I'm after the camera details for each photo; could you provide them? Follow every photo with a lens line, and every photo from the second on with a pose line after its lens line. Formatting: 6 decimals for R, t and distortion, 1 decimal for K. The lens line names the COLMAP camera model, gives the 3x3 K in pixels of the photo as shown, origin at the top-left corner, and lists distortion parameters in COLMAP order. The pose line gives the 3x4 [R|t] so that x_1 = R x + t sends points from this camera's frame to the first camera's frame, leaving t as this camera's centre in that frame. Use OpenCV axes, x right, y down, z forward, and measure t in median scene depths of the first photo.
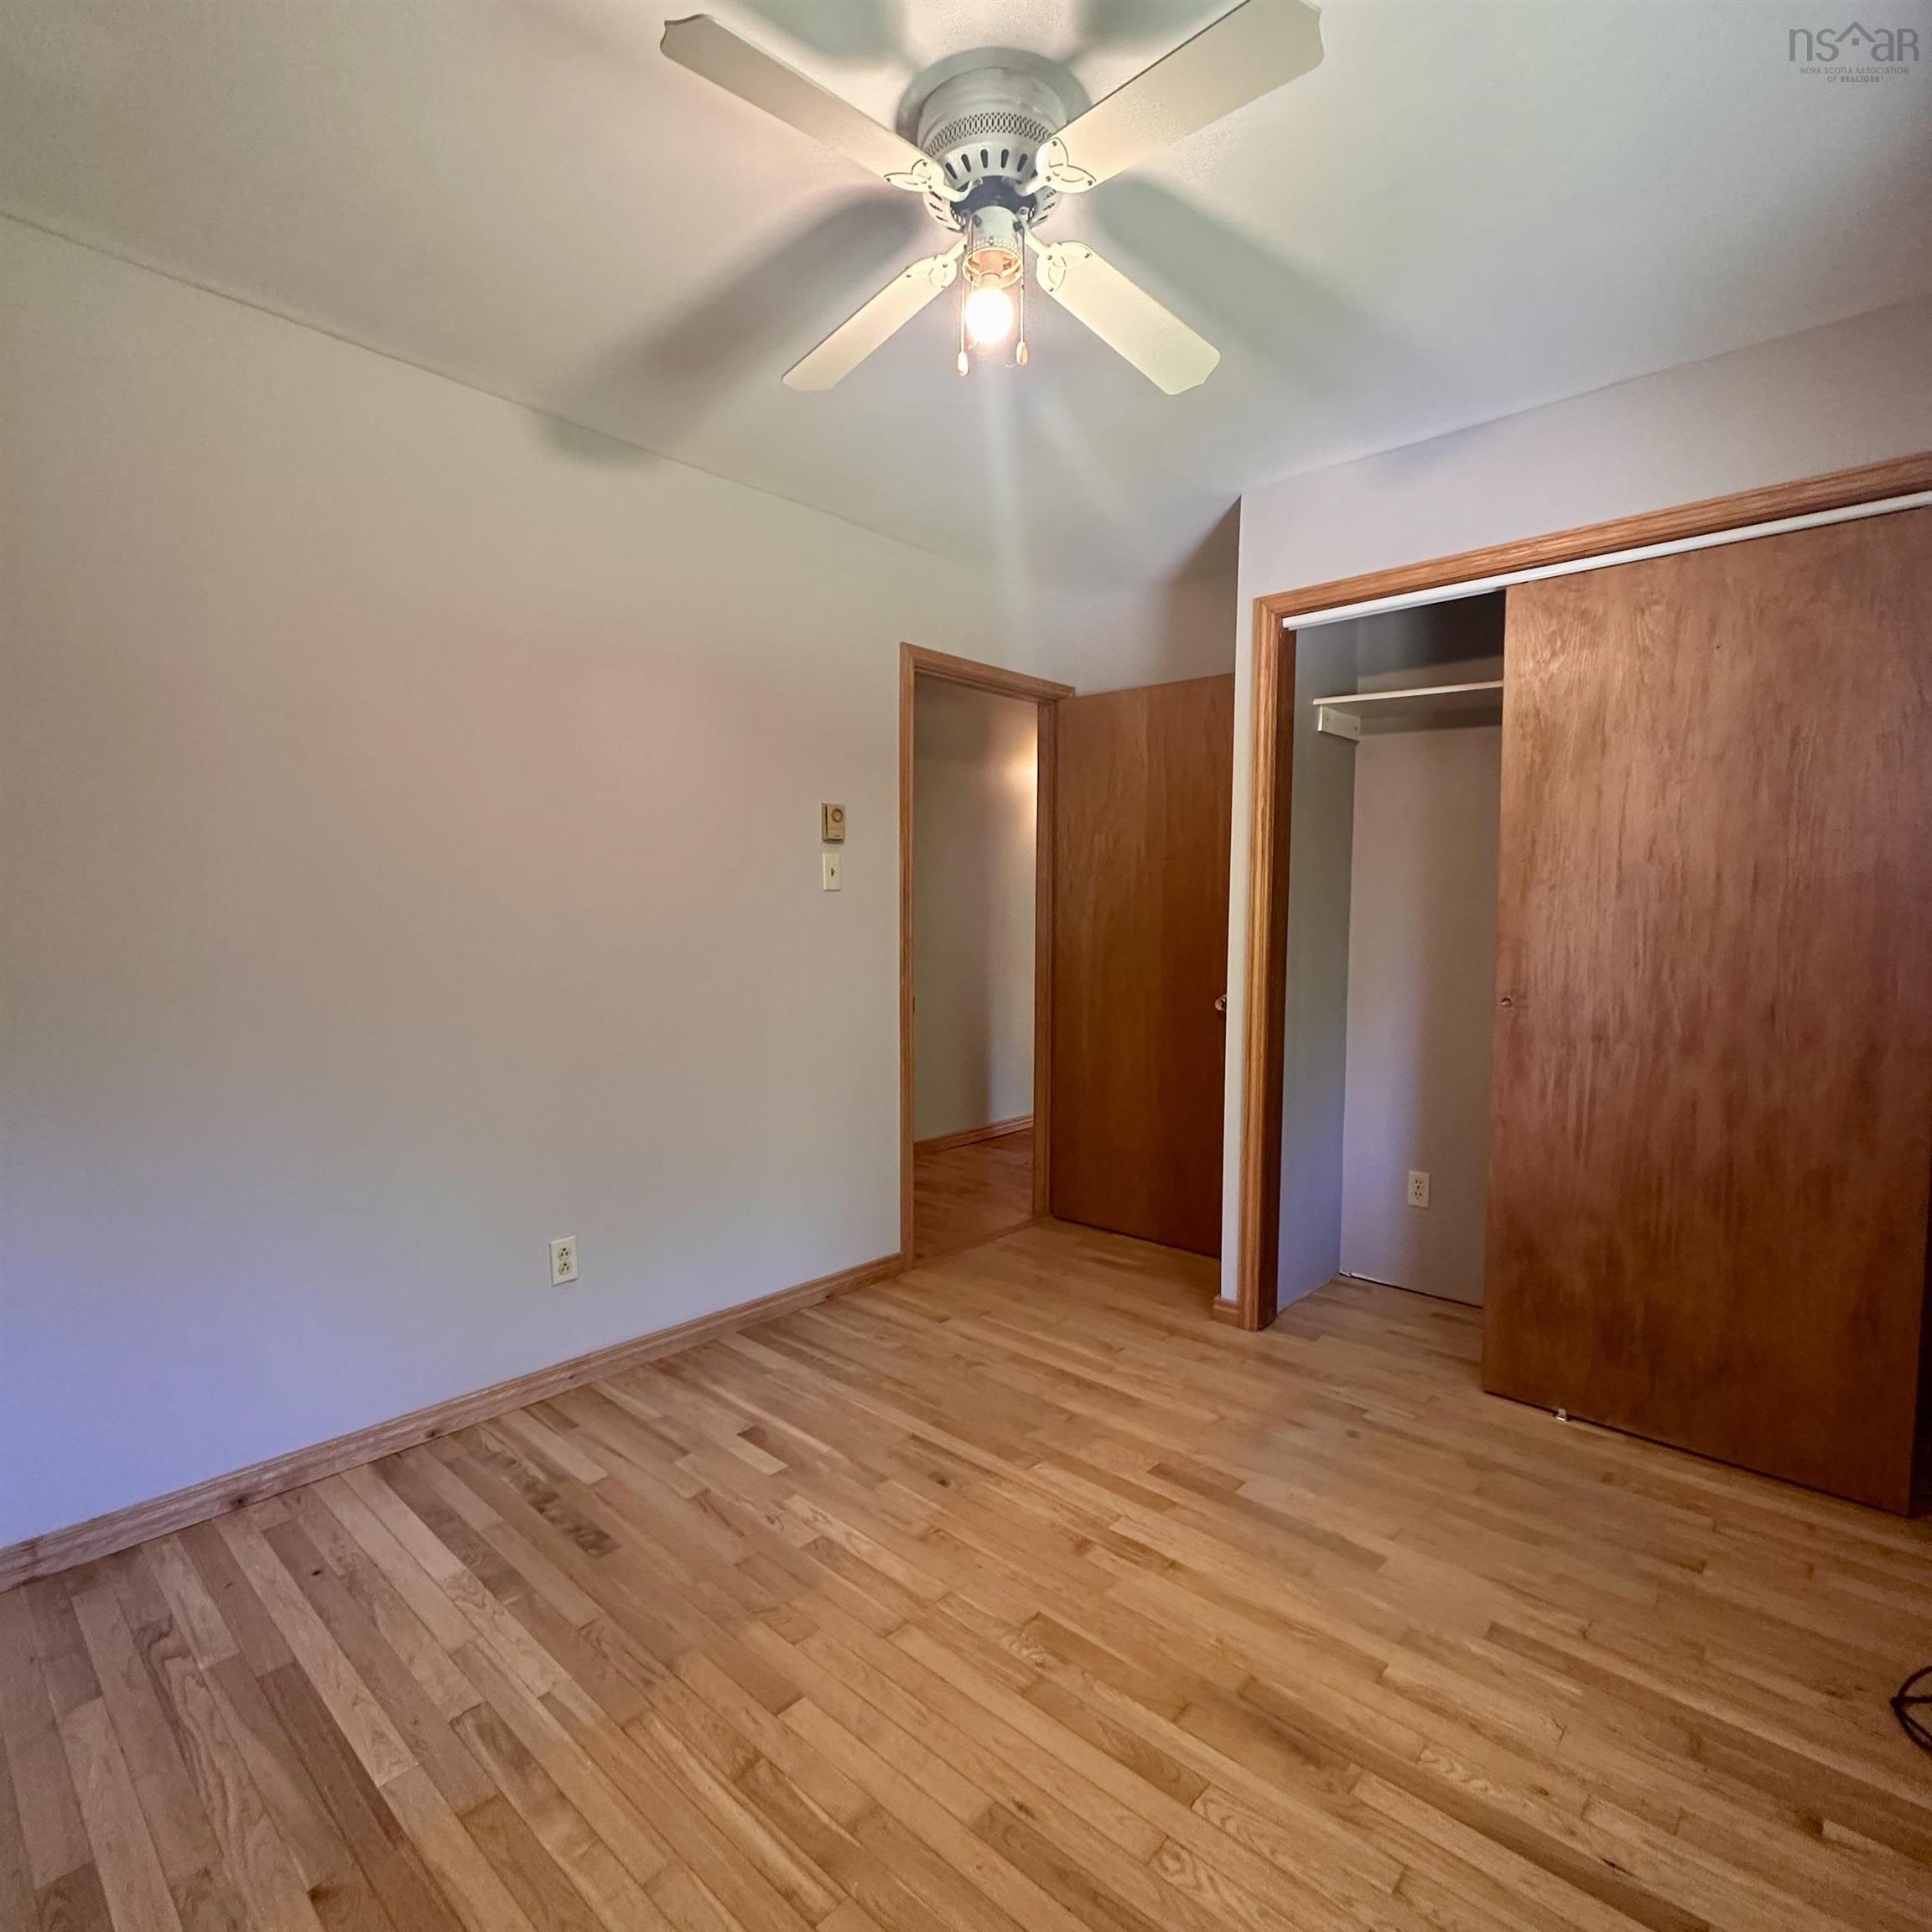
lens RADIAL K [[1025.6, 0, 970.4], [0, 1025.6, 967.9], [0, 0, 1]] dist [-0.004752, 0.000452]
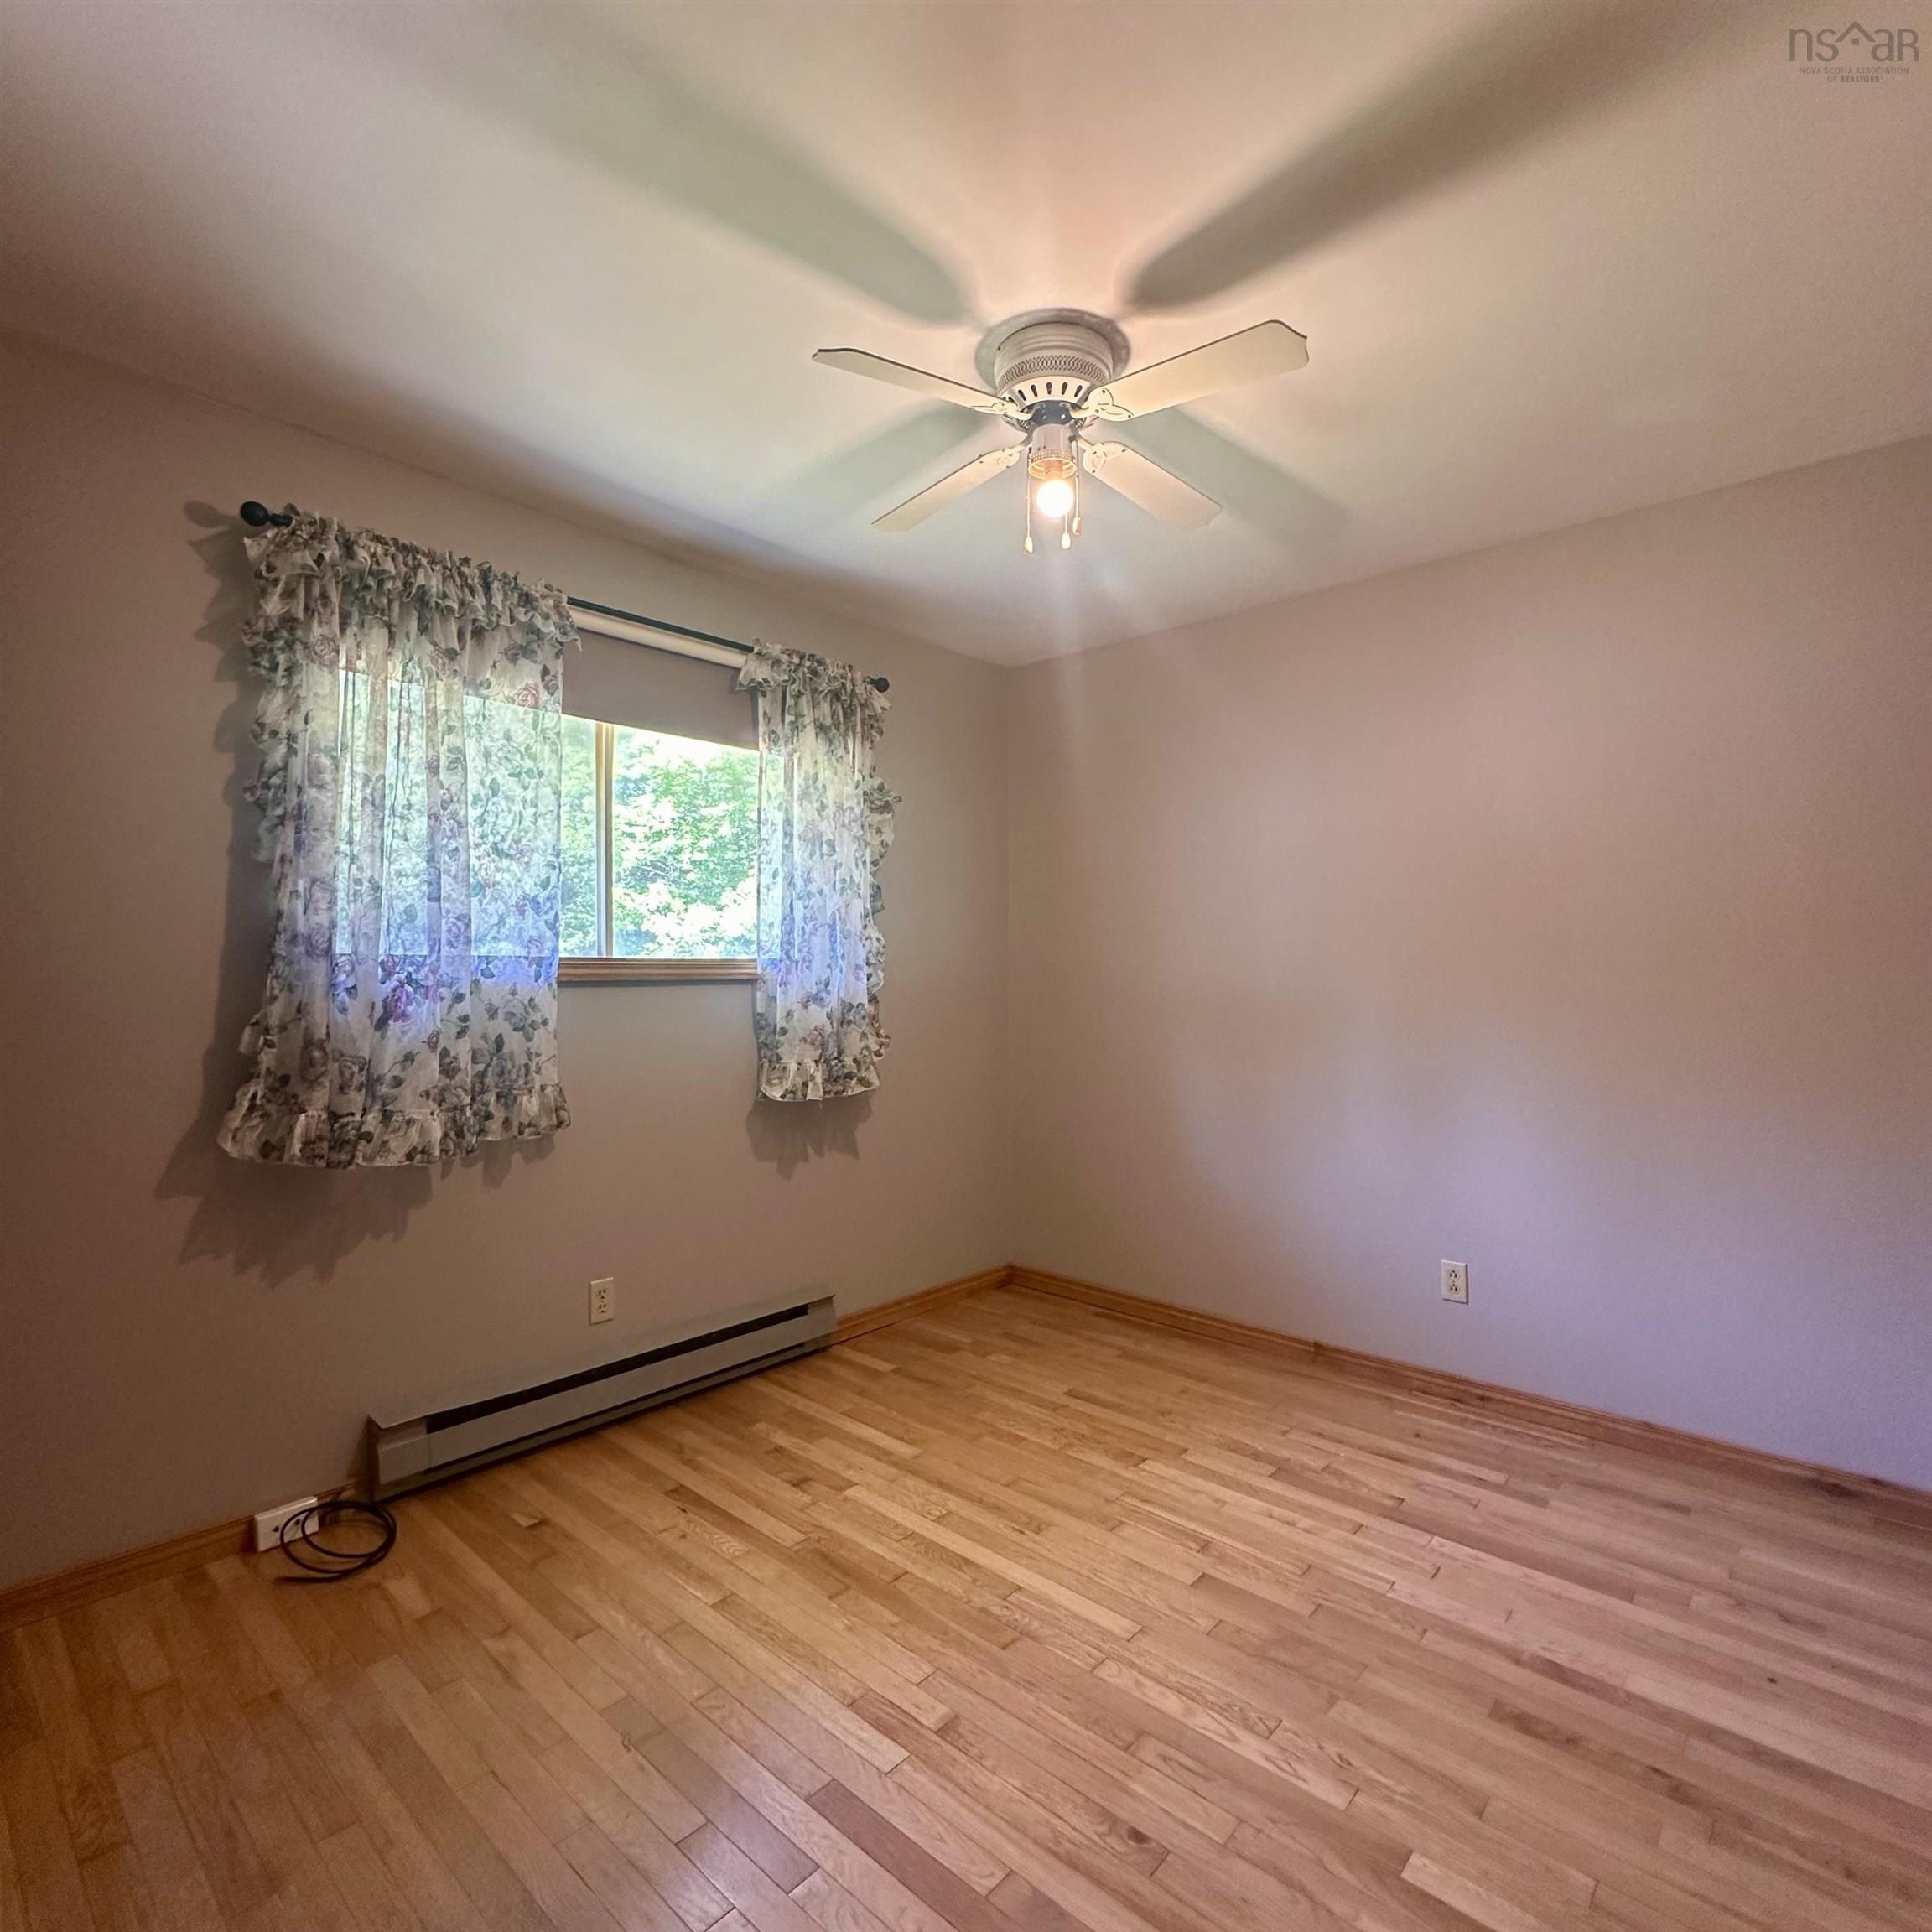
lens RADIAL K [[1025.6, 0, 970.4], [0, 1025.6, 967.9], [0, 0, 1]] dist [-0.004752, 0.000452]
pose [[-0.999977, -0.006635, 0.001724, 0.108524], [-0.006523, 0.998297, 0.057966, -0.122365], [-0.002106, 0.057954, -0.998317, 2.094205]]
